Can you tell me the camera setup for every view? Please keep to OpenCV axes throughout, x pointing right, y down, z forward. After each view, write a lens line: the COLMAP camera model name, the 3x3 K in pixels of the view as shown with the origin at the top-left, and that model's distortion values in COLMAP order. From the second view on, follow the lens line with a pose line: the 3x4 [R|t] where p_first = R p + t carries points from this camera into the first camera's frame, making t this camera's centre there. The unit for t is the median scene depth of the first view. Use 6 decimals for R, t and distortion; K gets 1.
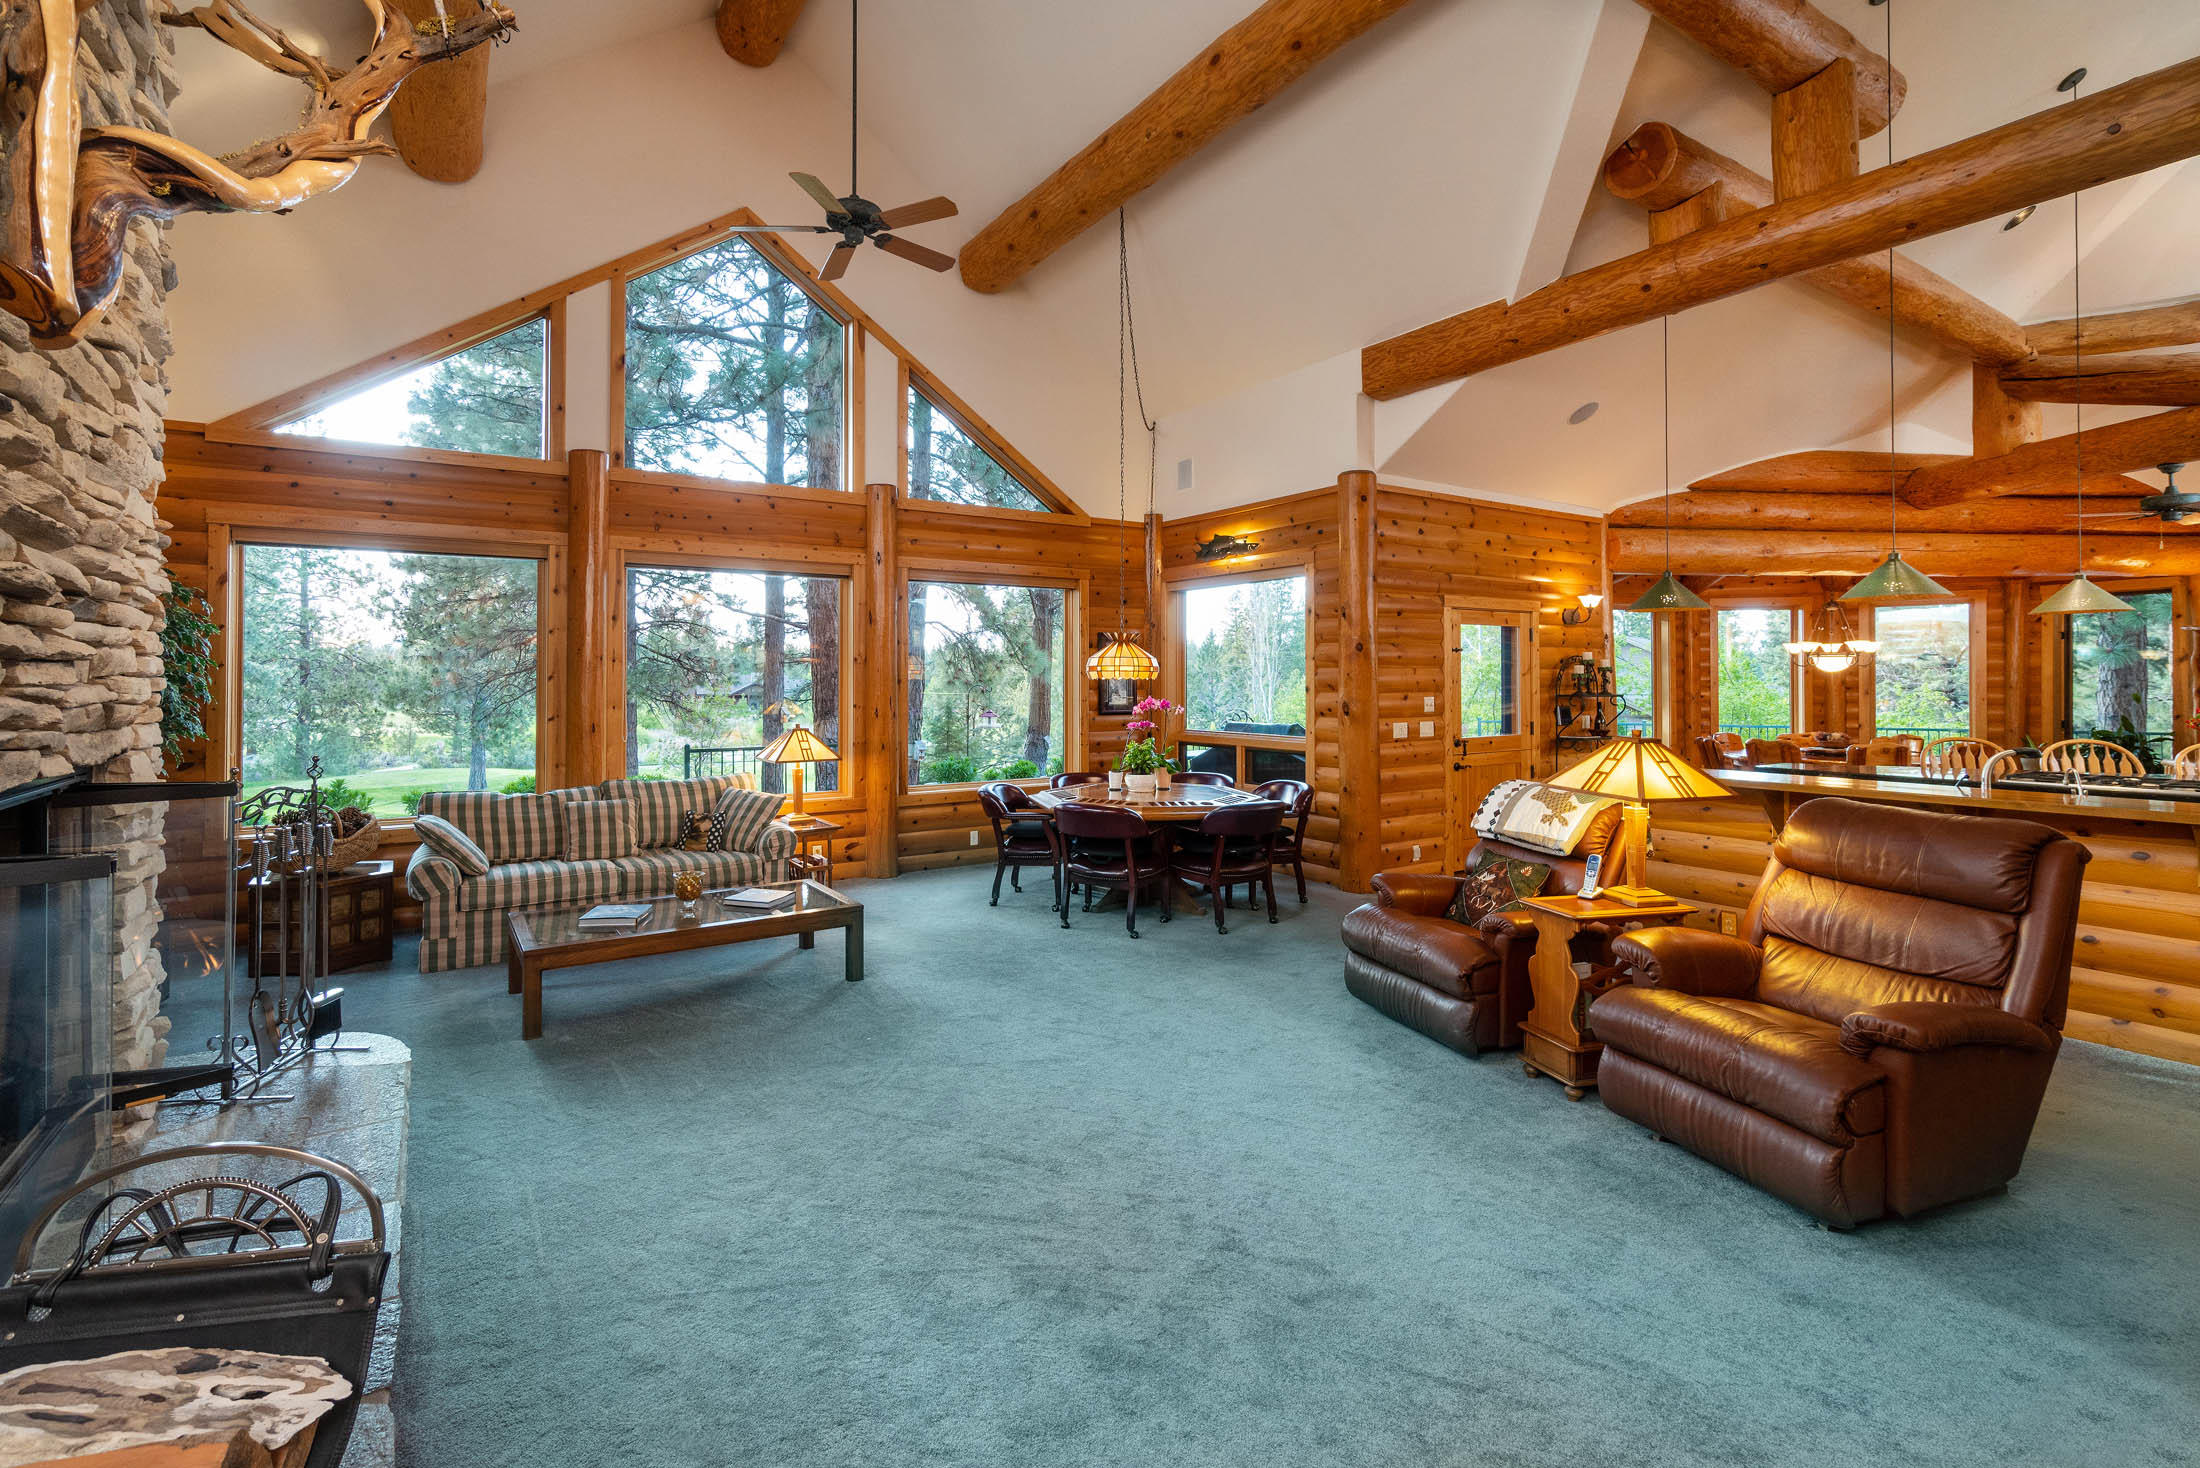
lens RADIAL K [[958.6, 0, 1016.0], [0, 958.6, 683.6], [0, 0, 1]] dist [-0.000764, -0.000910]
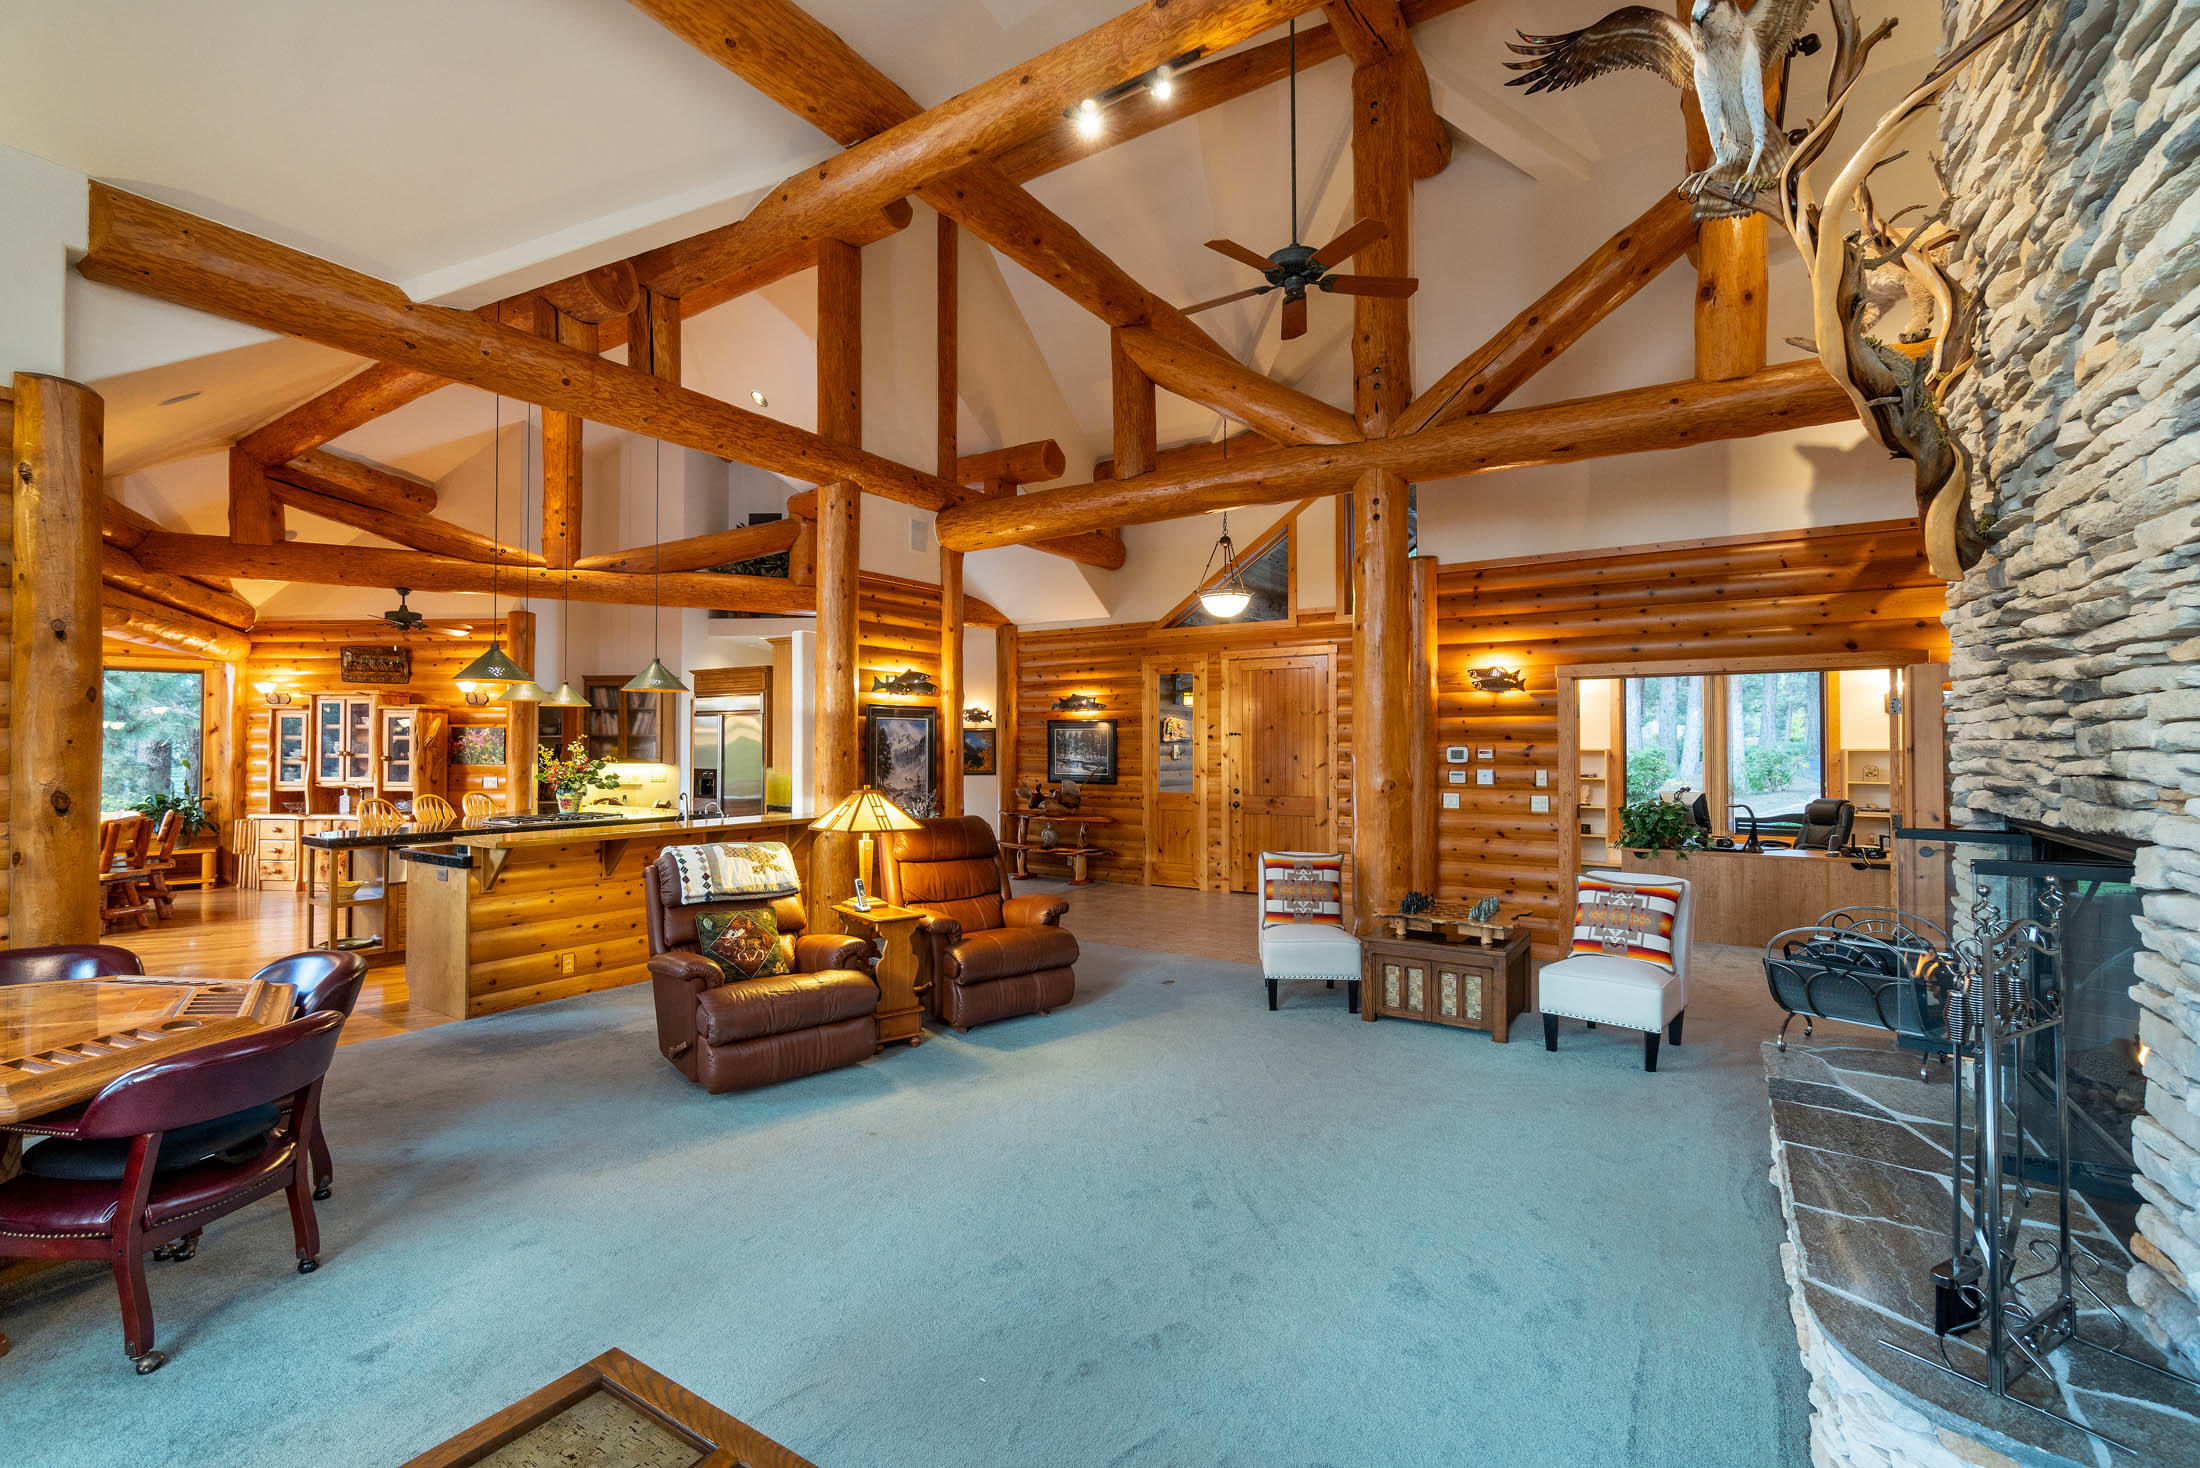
lens RADIAL K [[958.6, 0, 1089.2], [0, 958.6, 739.9], [0, 0, 1]] dist [-0.000764, -0.000910]
pose [[-0.436880, 0.004520, 0.899509, -0.438662], [0.003940, 0.999987, -0.003111, -0.007234], [-0.899511, 0.002185, -0.436892, 0.754033]]
